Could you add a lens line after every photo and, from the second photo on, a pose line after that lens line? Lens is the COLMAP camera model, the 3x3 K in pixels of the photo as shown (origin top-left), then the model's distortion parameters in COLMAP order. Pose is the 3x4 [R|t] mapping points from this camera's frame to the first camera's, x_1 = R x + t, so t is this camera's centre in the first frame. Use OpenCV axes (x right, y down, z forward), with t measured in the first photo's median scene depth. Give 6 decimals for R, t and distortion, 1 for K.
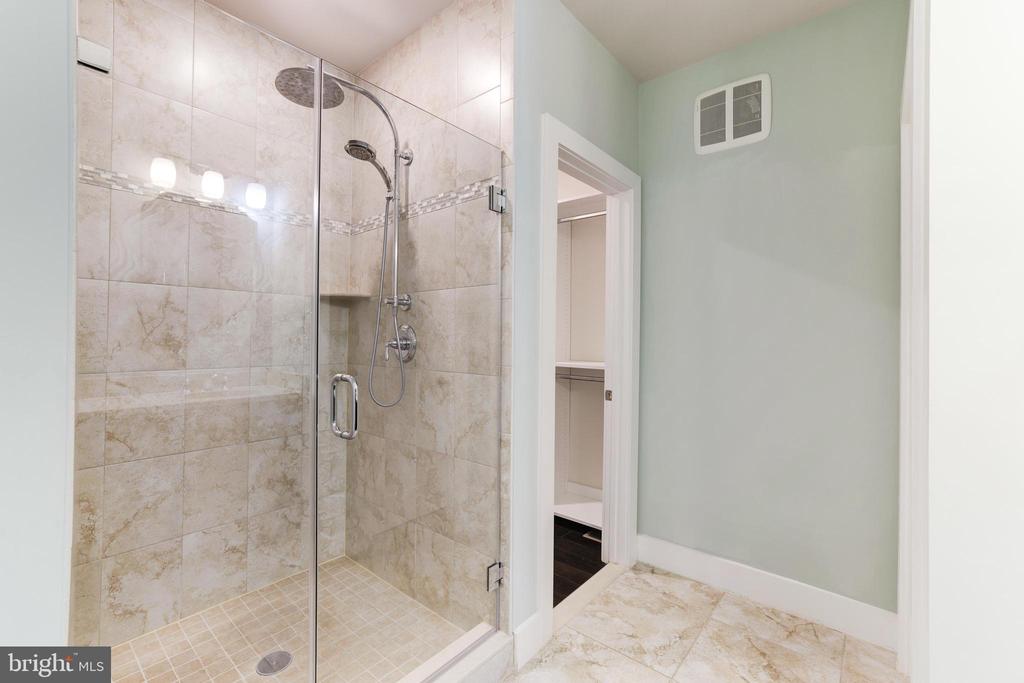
lens RADIAL K [[435.8, 0, 505.1], [0, 435.8, 333.4], [0, 0, 1]] dist [-0.035741, 0.014047]
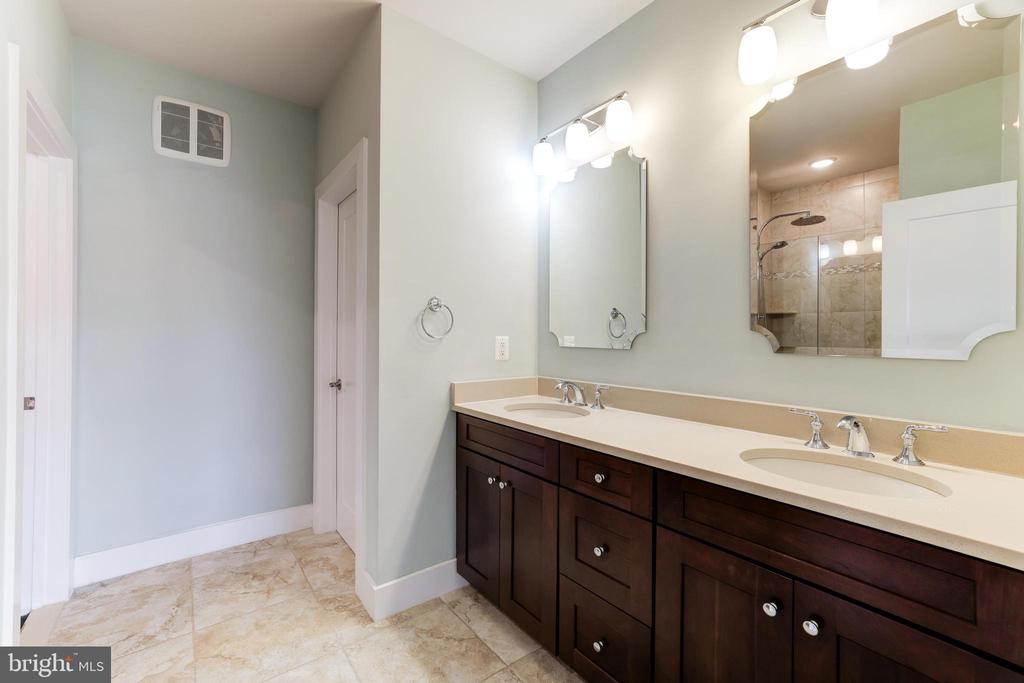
lens RADIAL K [[435.8, 0, 505.1], [0, 435.8, 333.4], [0, 0, 1]] dist [-0.035741, 0.014047]
pose [[0.200173, -0.014188, 0.979658, -0.432743], [-0.005876, 0.999860, 0.015681, -0.005522], [-0.979743, -0.008896, 0.200062, -0.024850]]
